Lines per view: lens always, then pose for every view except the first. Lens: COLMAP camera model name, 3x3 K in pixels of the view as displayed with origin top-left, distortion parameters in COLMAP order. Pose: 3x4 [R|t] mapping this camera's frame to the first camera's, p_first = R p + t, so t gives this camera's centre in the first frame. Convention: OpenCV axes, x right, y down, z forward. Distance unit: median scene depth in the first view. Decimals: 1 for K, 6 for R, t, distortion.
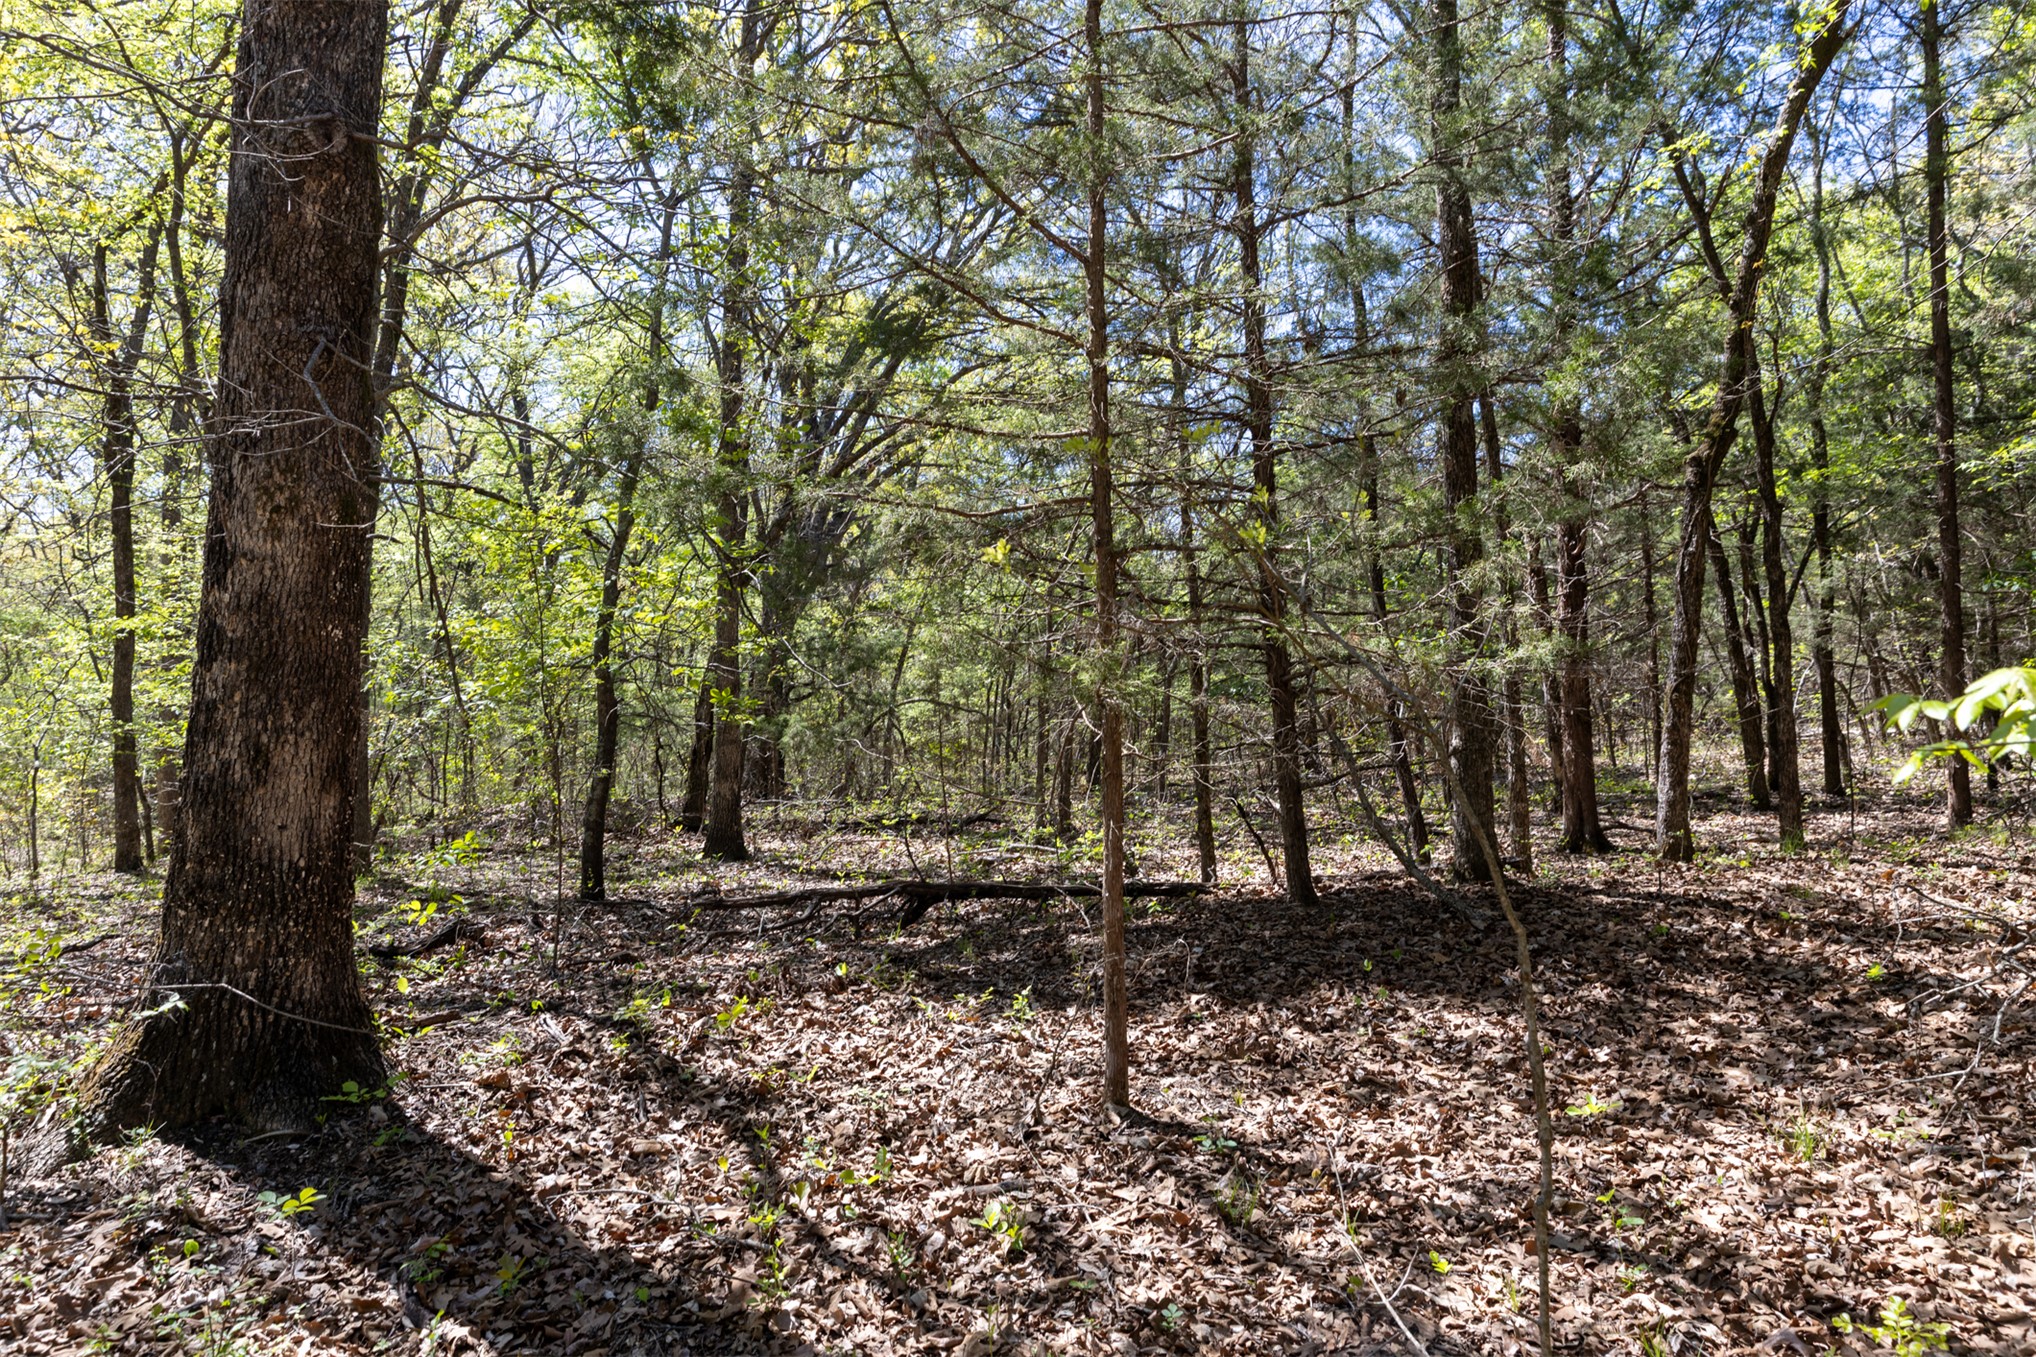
lens RADIAL K [[1353.6, 0, 1025.4], [0, 1353.6, 668.3], [0, 0, 1]] dist [0.007422, 0.004991]
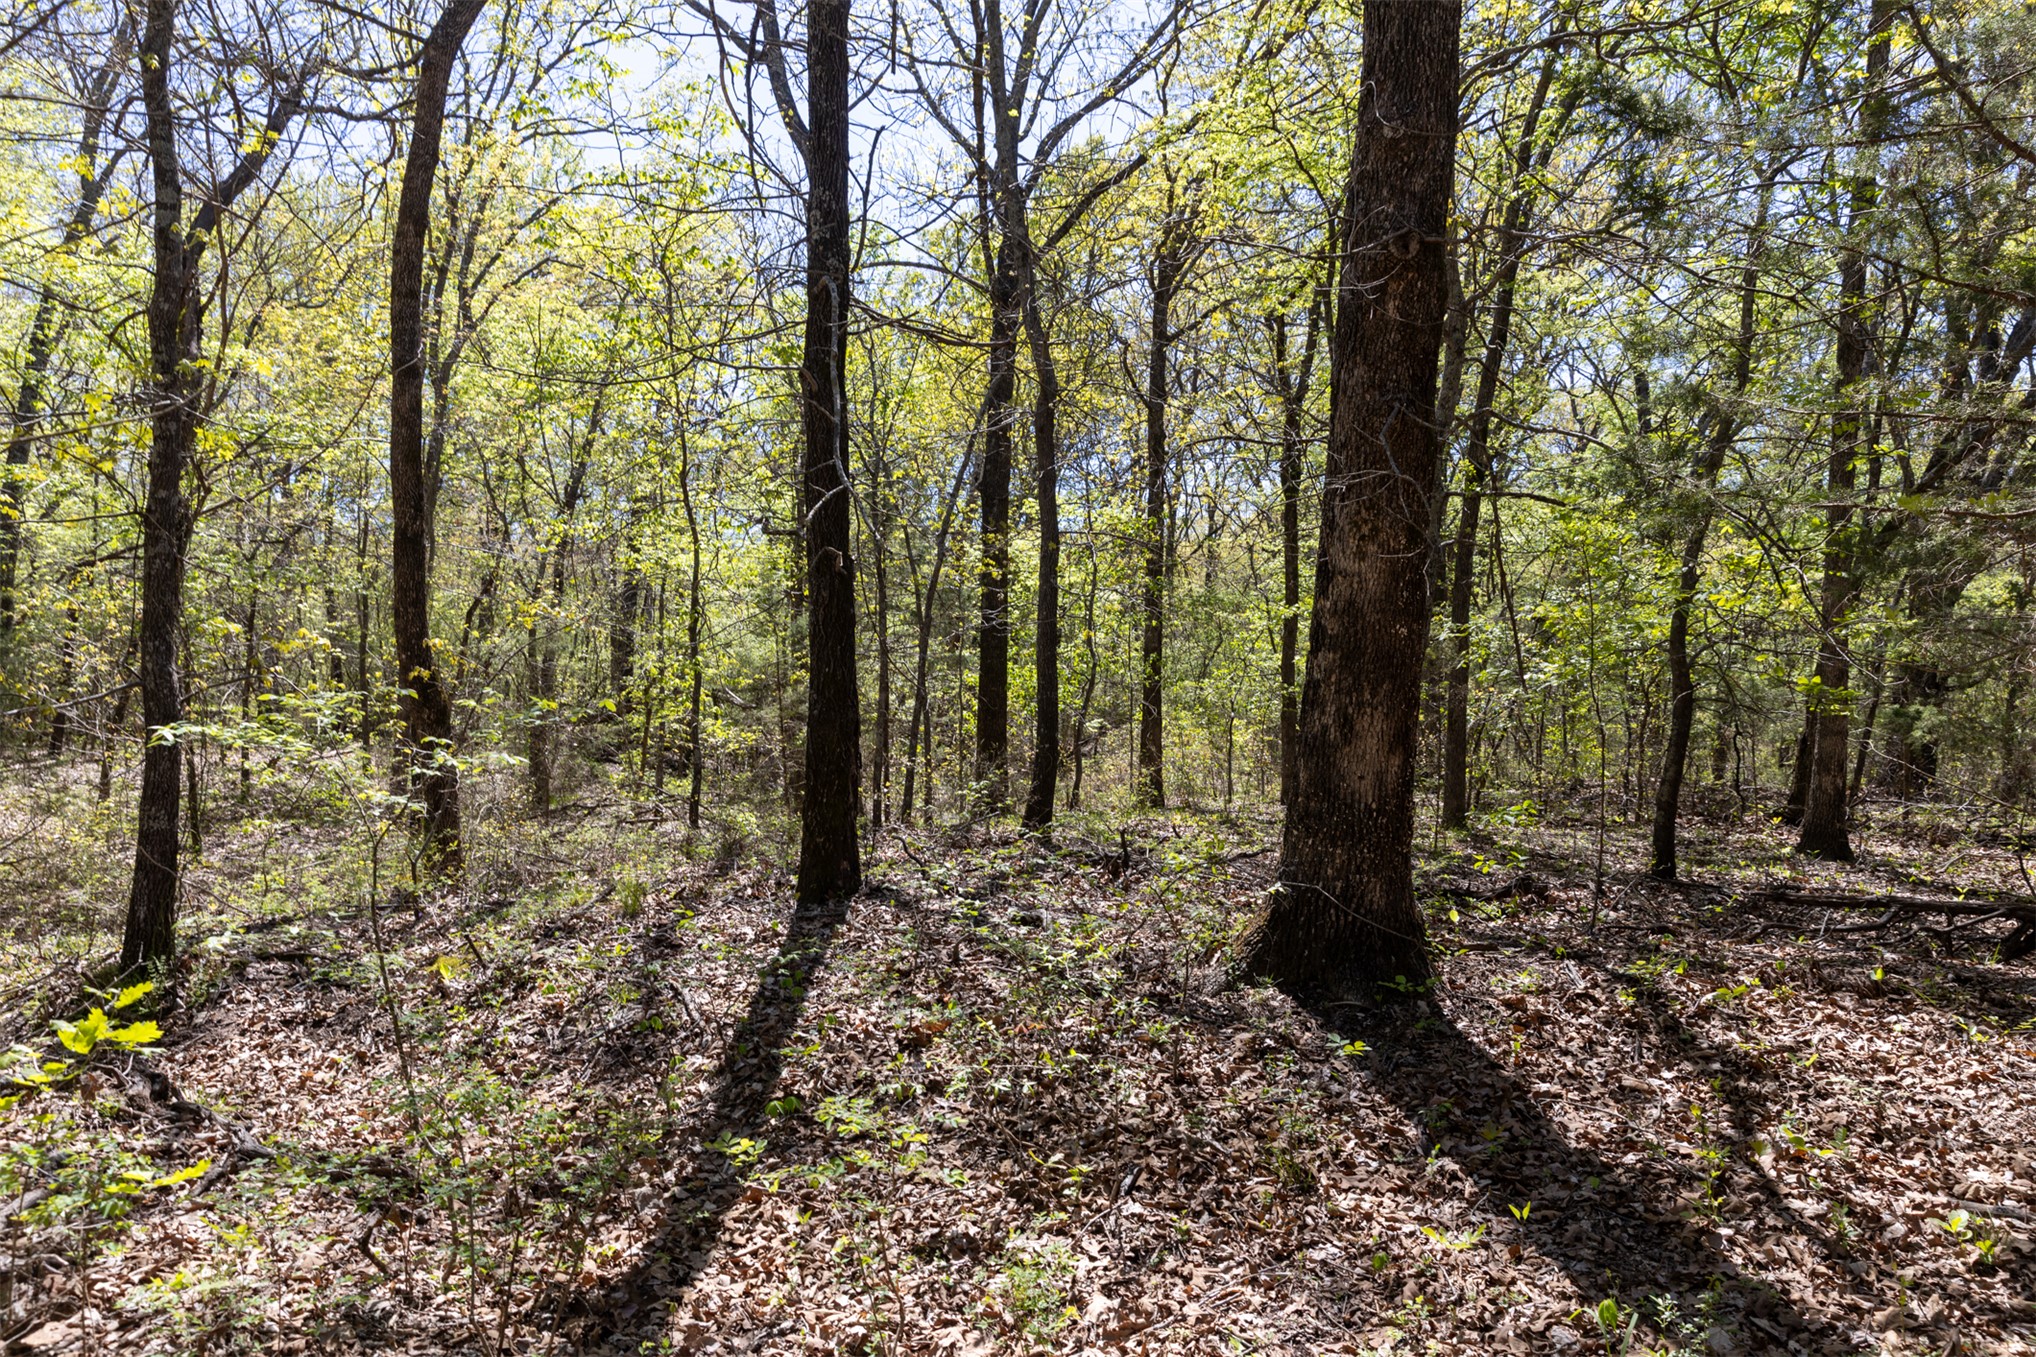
lens RADIAL K [[1353.6, 0, 1018.5], [0, 1353.6, 676.5], [0, 0, 1]] dist [0.007422, 0.004991]
pose [[0.702200, 0.034718, -0.711133, 0.156198], [-0.015614, 0.999321, 0.033369, -0.020824], [0.711808, -0.012328, 0.702266, -0.168781]]
